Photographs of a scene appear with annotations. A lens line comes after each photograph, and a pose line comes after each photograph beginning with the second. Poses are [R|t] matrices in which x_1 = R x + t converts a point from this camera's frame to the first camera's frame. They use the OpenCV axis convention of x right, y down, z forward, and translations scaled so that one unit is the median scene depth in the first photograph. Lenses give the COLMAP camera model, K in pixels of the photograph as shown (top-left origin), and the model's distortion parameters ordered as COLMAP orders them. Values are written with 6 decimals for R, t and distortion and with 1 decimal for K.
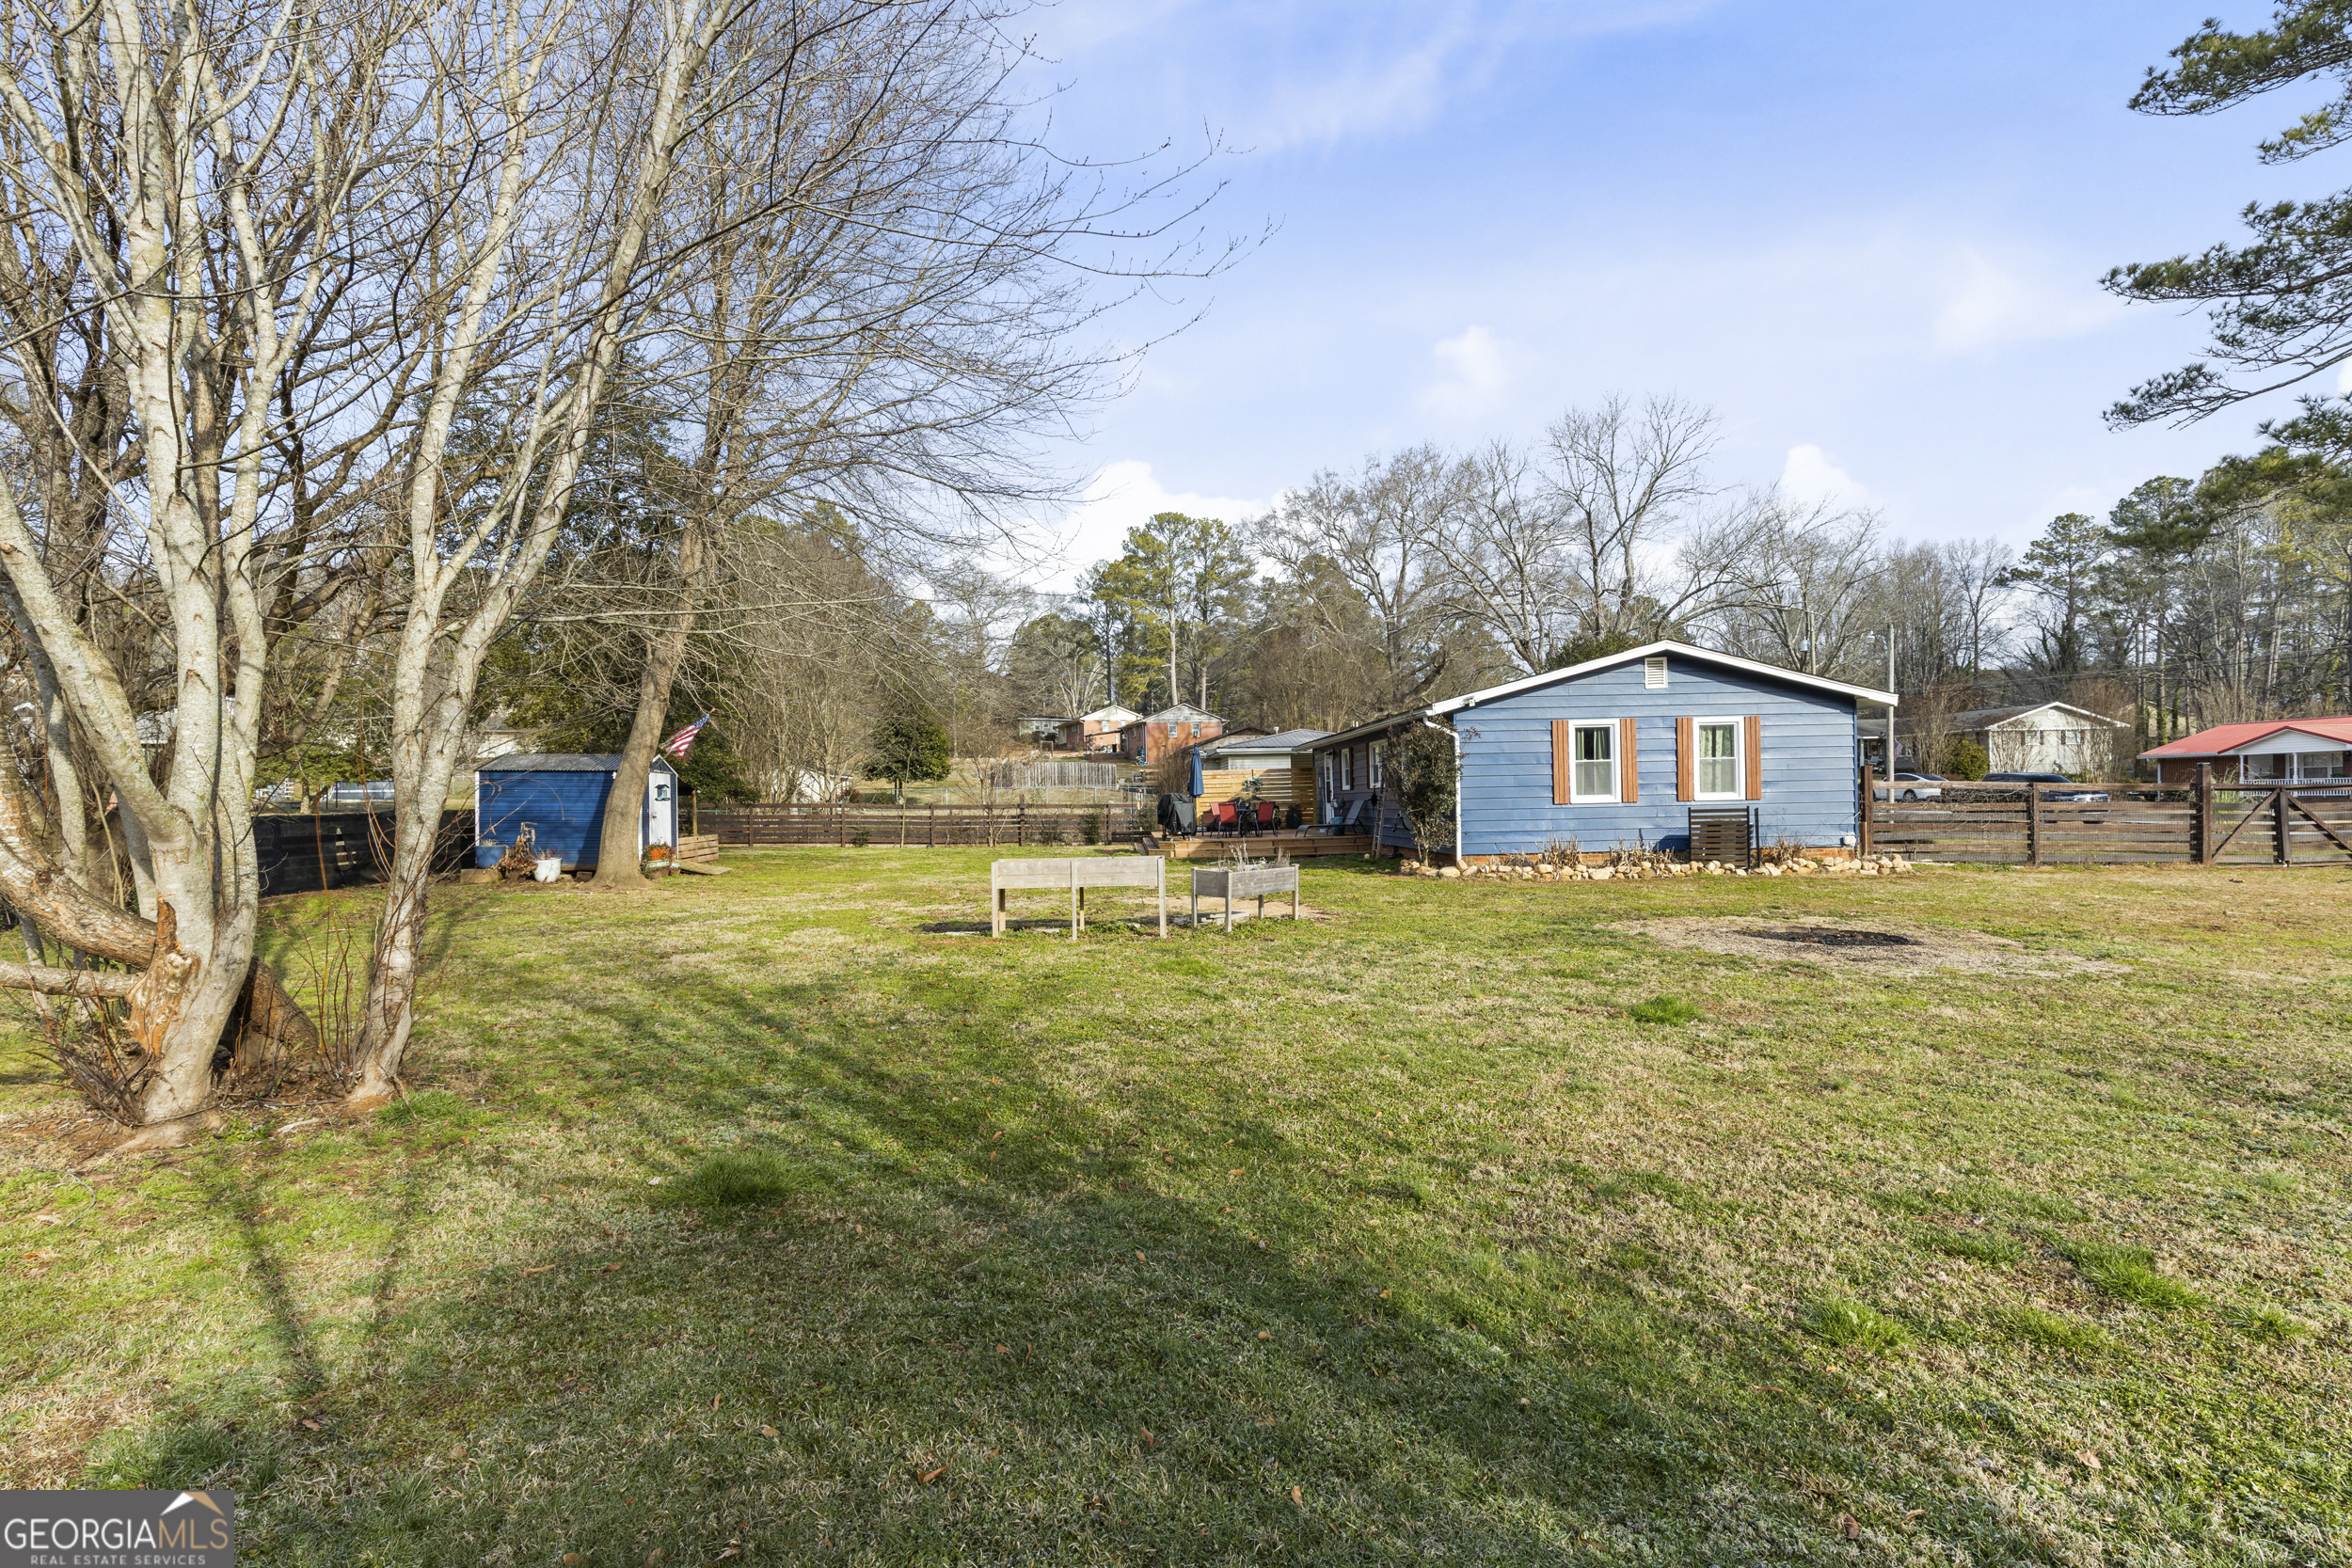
lens RADIAL K [[1053.1, 0, 1176.0], [0, 1053.1, 784.0], [0, 0, 1]] dist [0.000461, -0.000513]
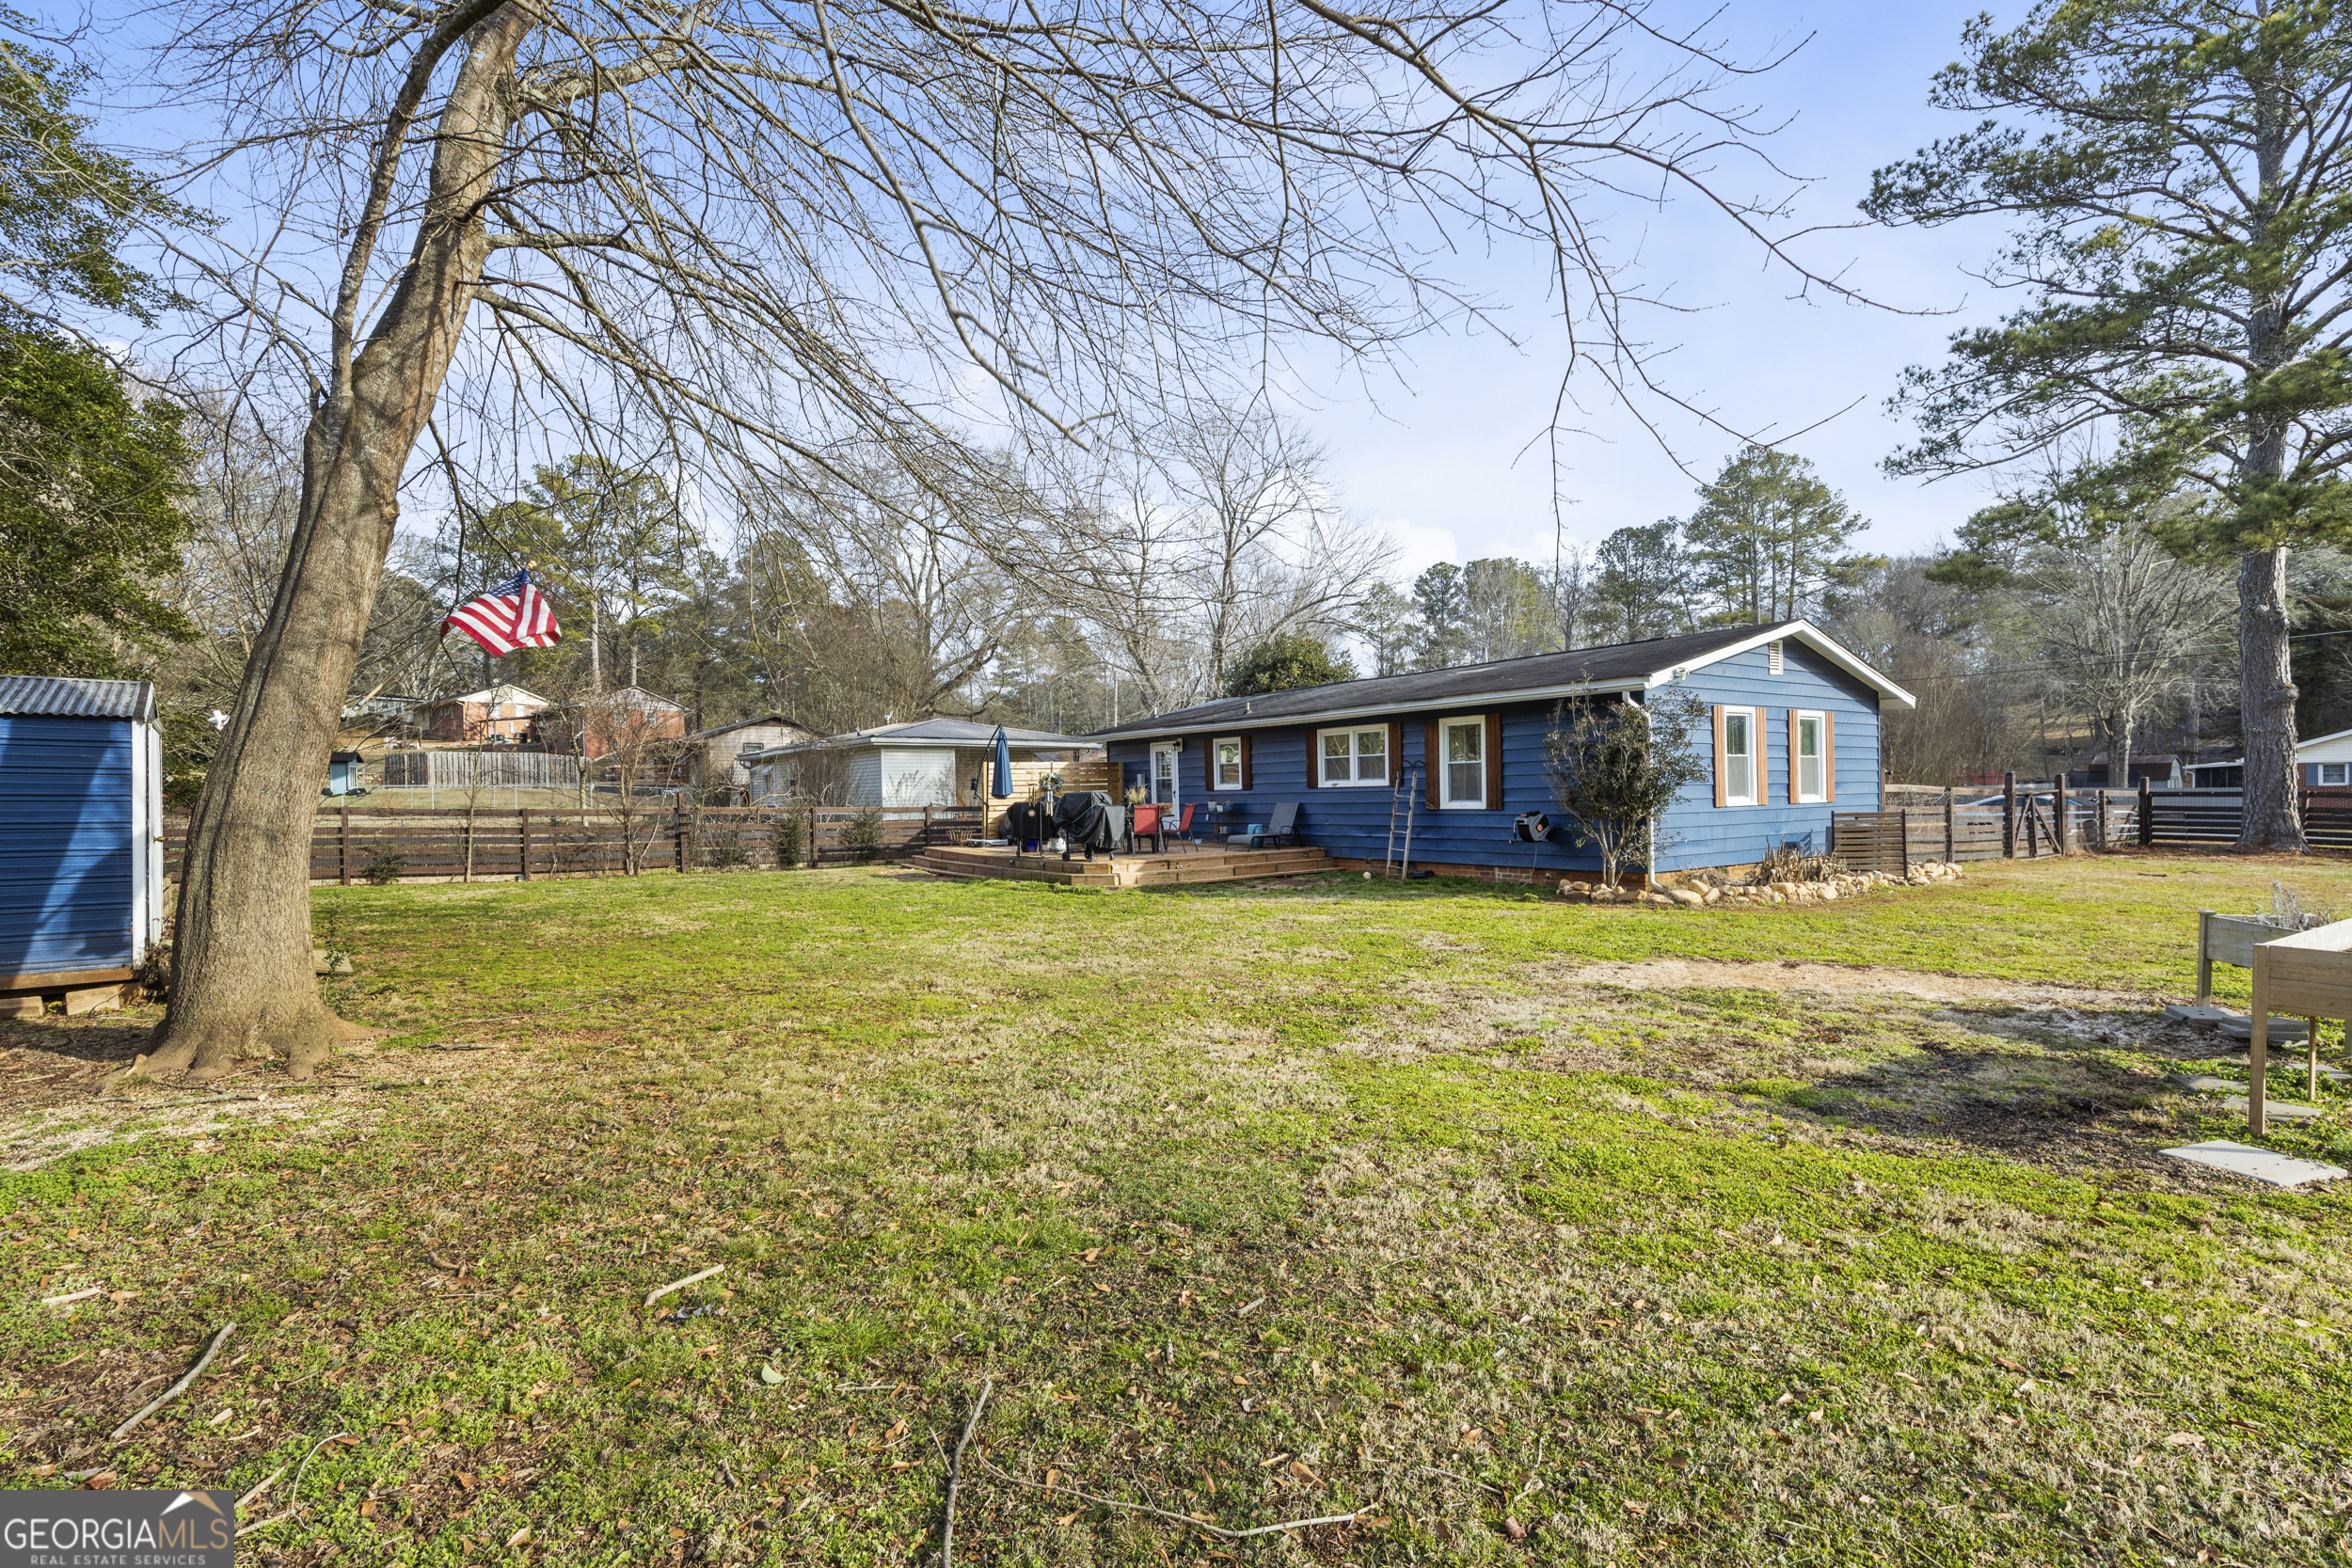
lens RADIAL K [[1053.1, 0, 1176.0], [0, 1053.1, 784.0], [0, 0, 1]] dist [0.000461, -0.000513]
pose [[0.849753, 0.012722, 0.527027, -0.180184], [-0.009950, 0.999918, -0.008095, 0.005072], [-0.527086, 0.001635, 0.849810, 0.215842]]
